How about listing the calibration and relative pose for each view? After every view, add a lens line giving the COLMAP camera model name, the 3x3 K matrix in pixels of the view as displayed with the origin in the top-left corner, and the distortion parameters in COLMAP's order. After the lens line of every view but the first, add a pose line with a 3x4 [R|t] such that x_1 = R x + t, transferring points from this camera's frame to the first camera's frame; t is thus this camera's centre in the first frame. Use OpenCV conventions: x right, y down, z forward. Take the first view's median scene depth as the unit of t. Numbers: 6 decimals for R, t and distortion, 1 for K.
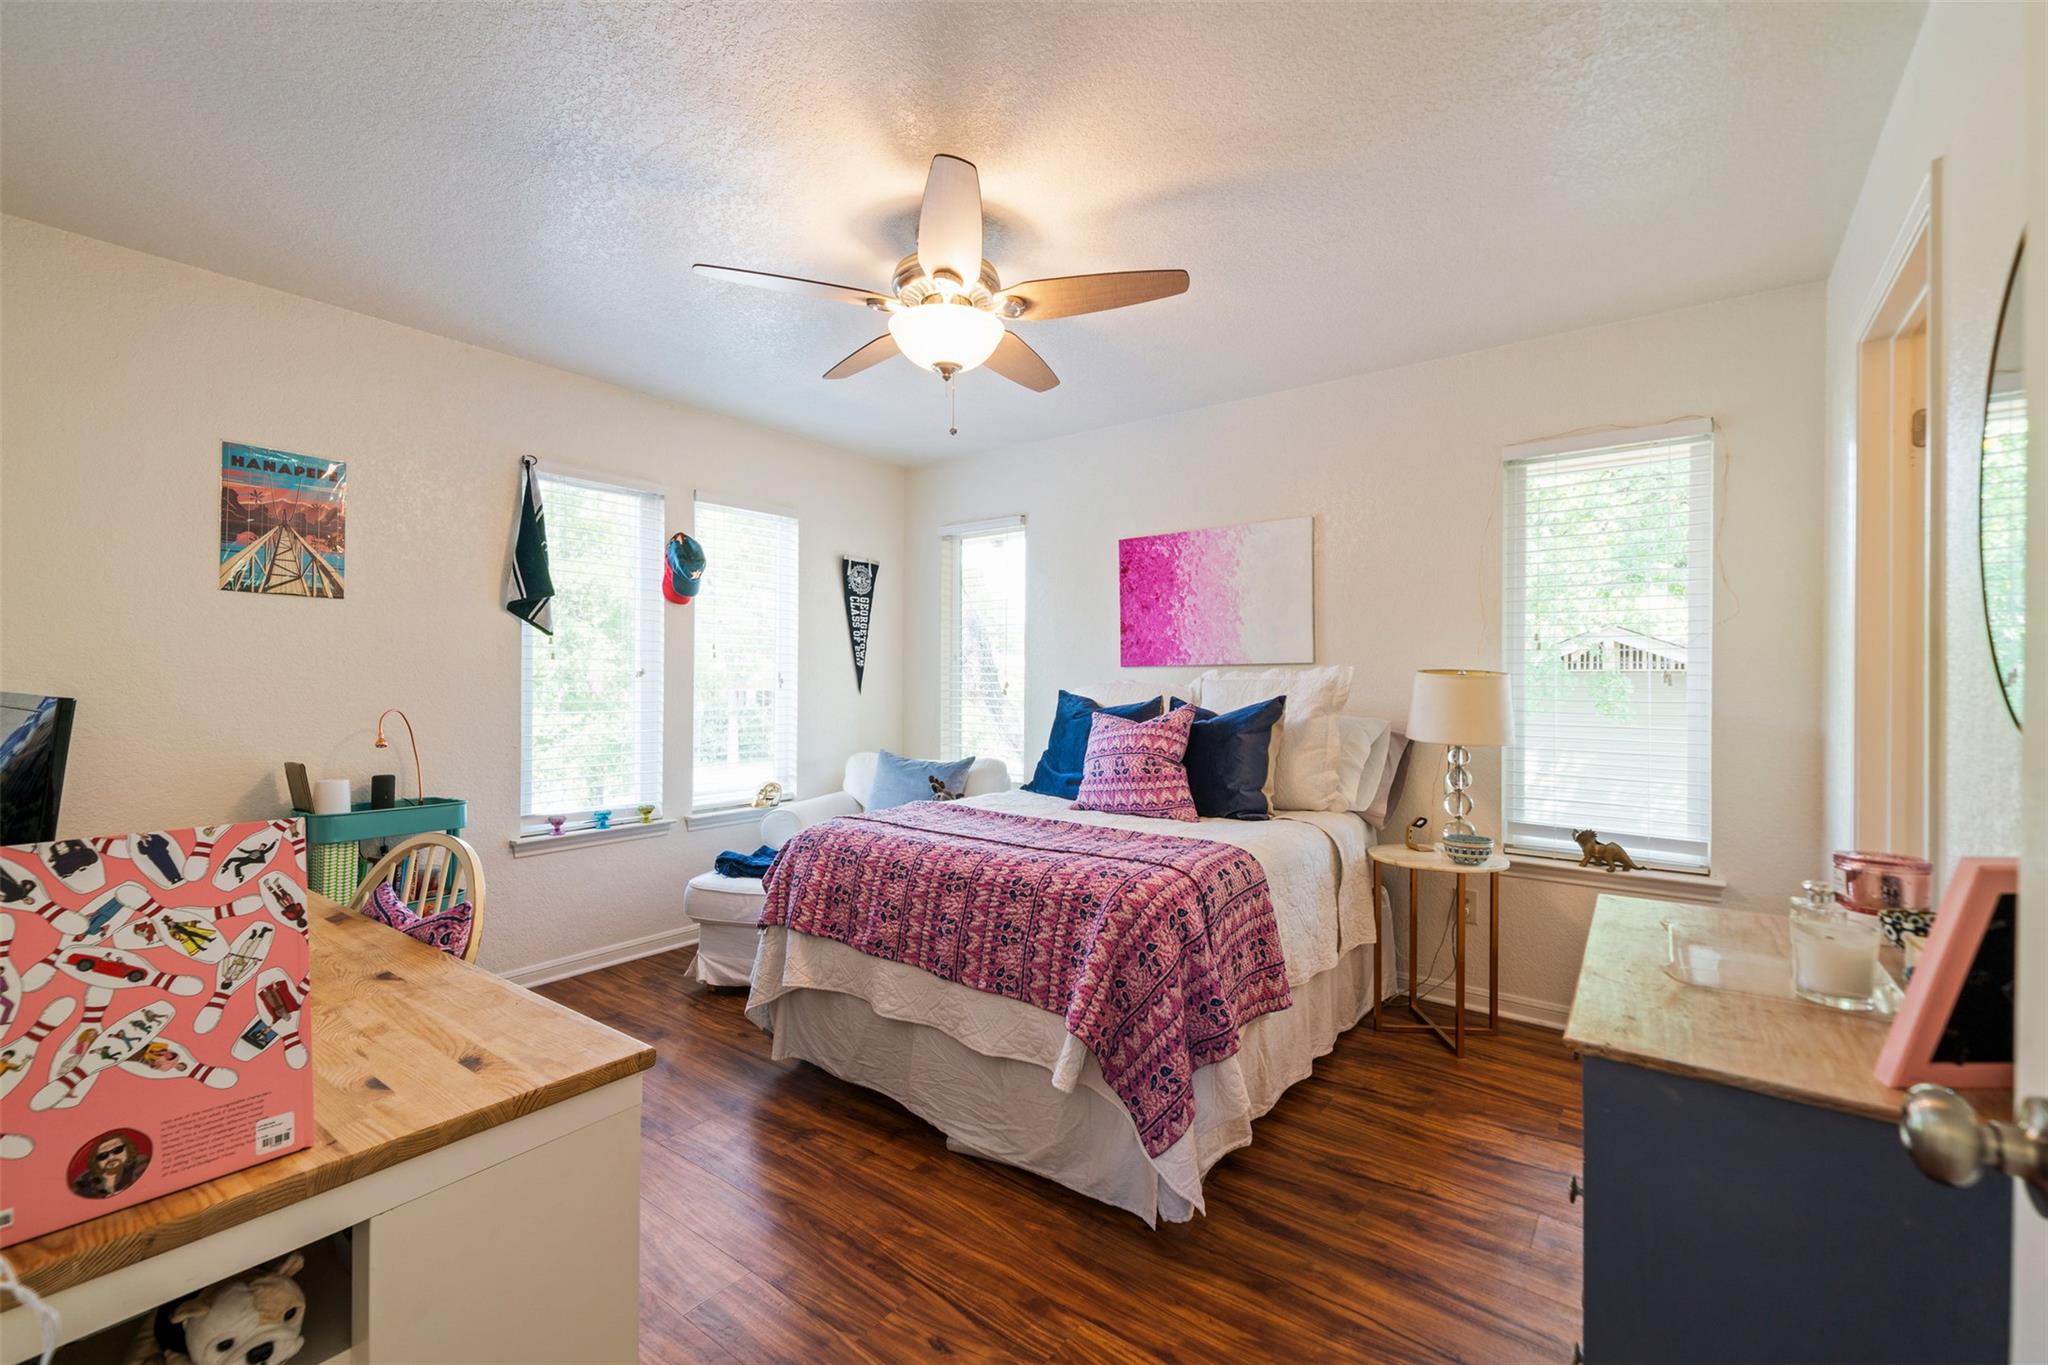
lens RADIAL K [[851.7, 0, 1020.7], [0, 851.7, 677.4], [0, 0, 1]] dist [0.011465, -0.000131]
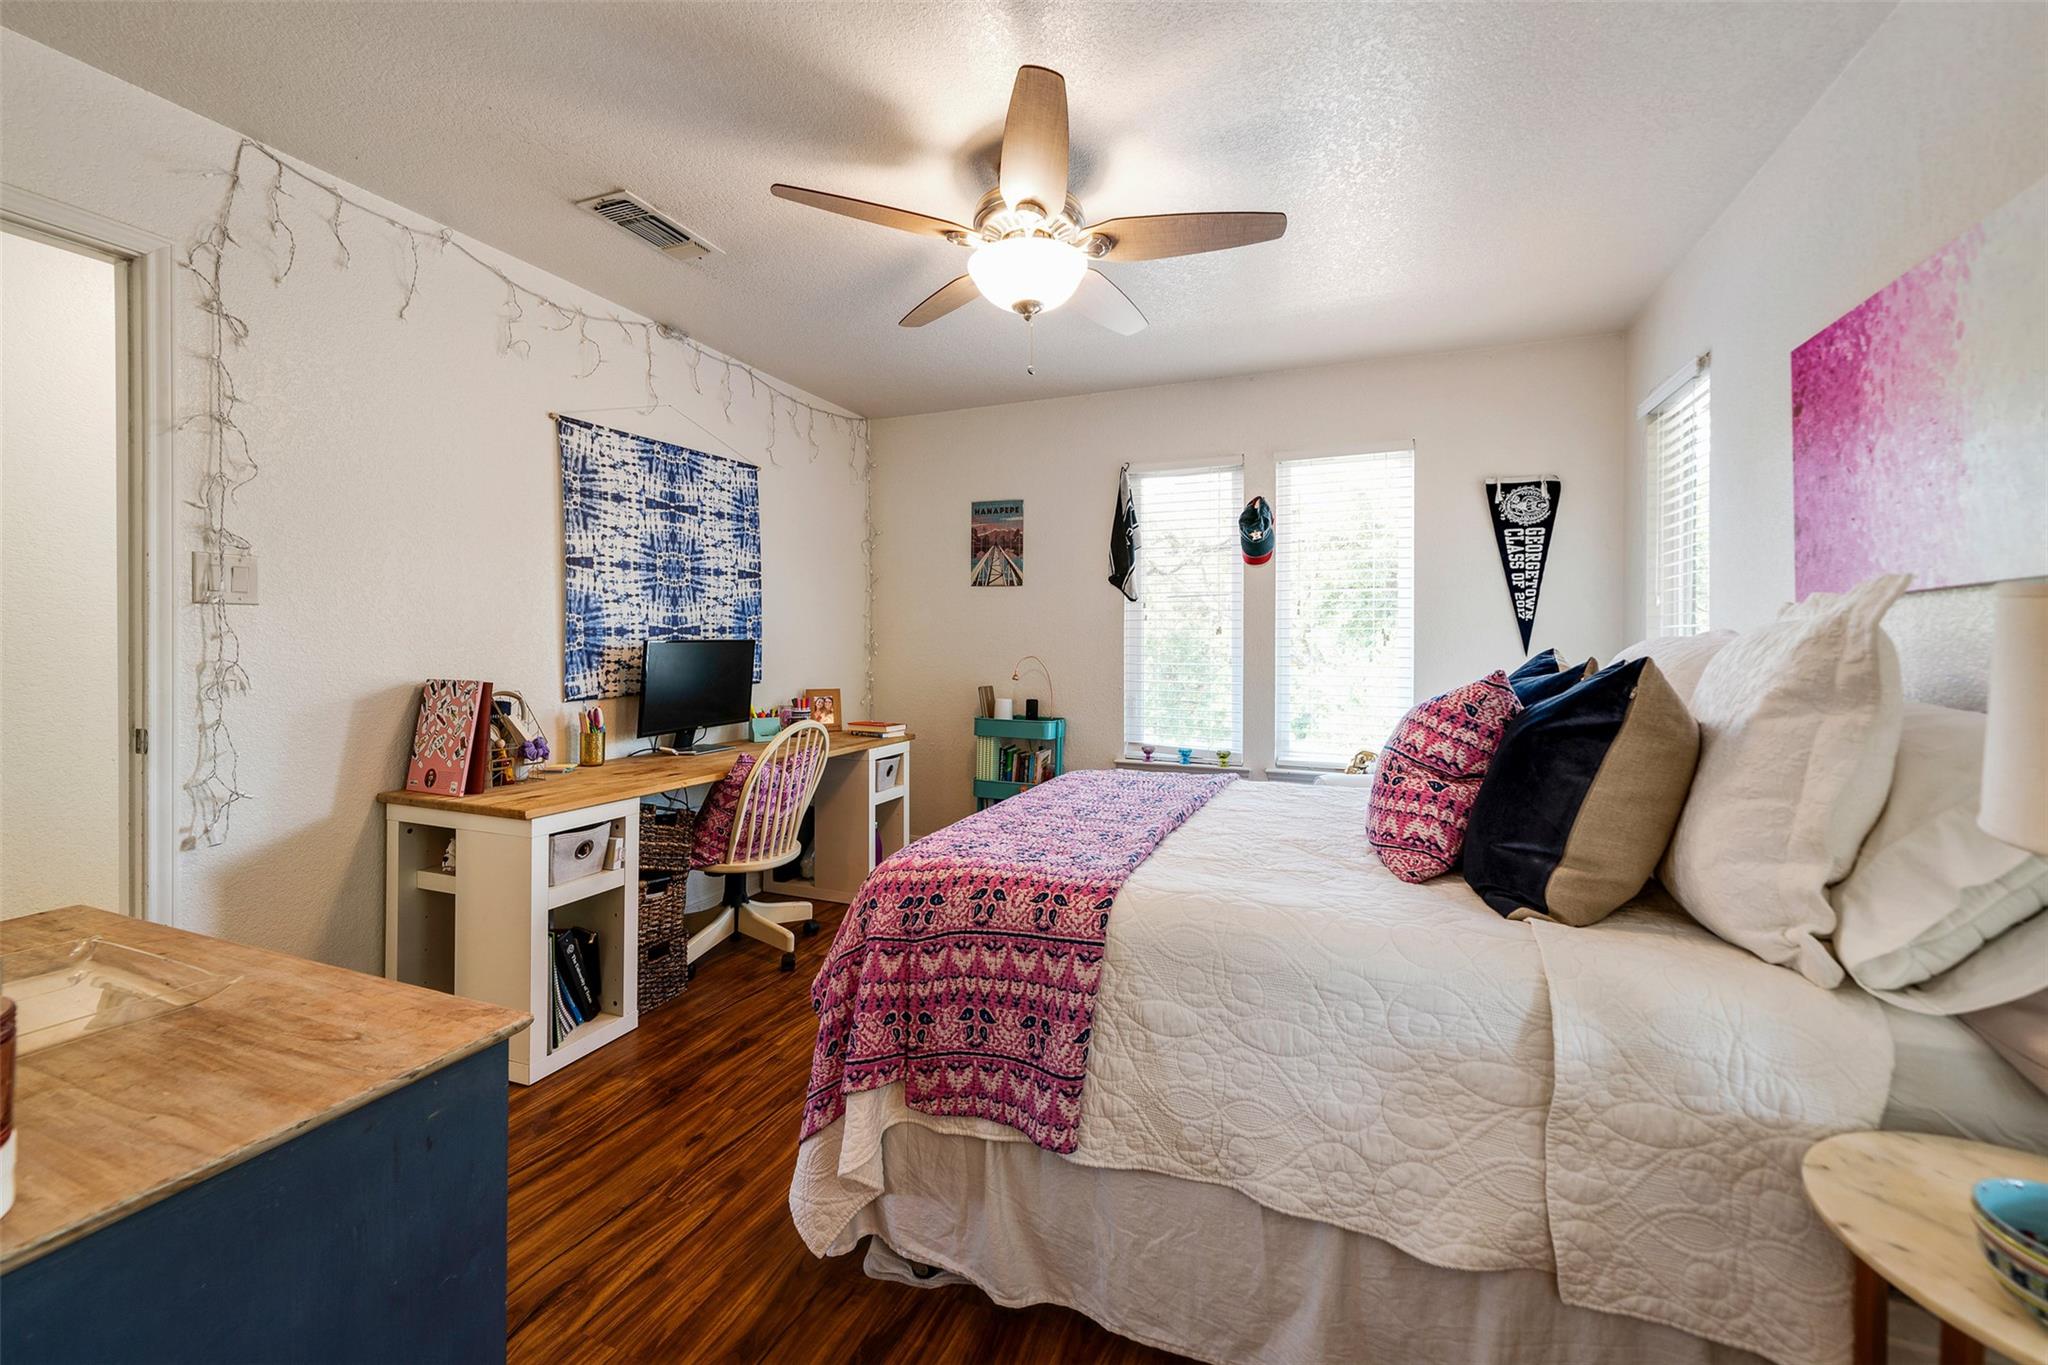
lens RADIAL K [[801.4, 0, 1016.9], [0, 801.4, 651.6], [0, 0, 1]] dist [0.010154, -0.004589]
pose [[0.263366, 0.009942, -0.964645, 0.531717], [-0.000124, 0.999947, 0.010272, 0.012136], [0.964696, -0.002585, 0.263353, 0.508427]]
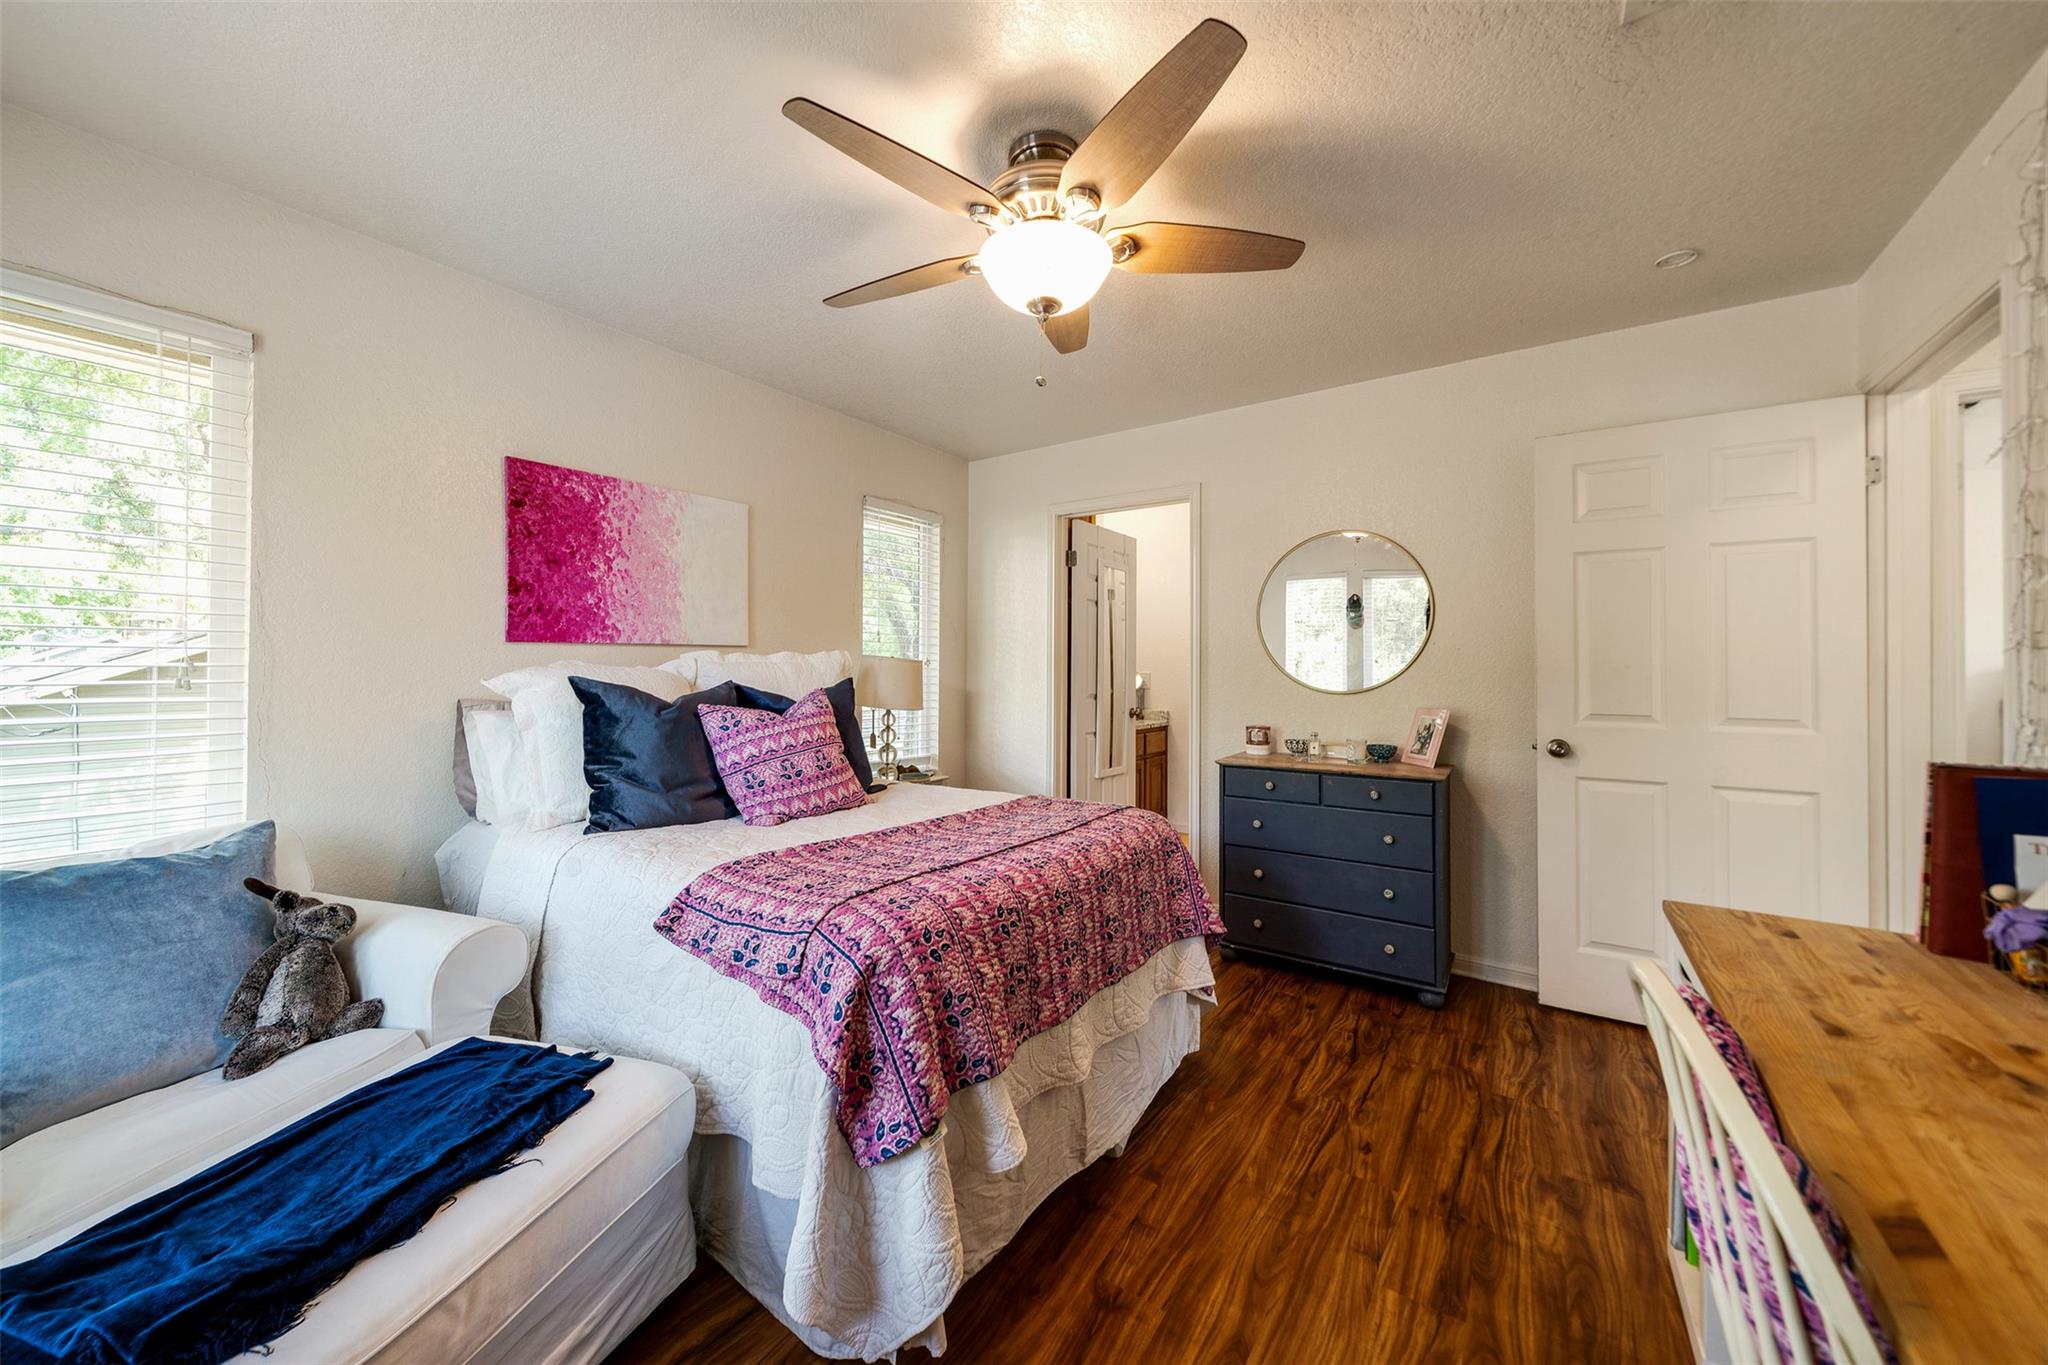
lens RADIAL K [[747.6, 0, 985.4], [0, 747.6, 653.5], [0, 0, 1]] dist [0.001728, 0.000064]
pose [[-0.019670, 0.012690, 0.999726, -0.576400], [-0.012831, 0.999834, -0.012943, 0.000437], [-0.999724, -0.013082, -0.019504, 0.729576]]
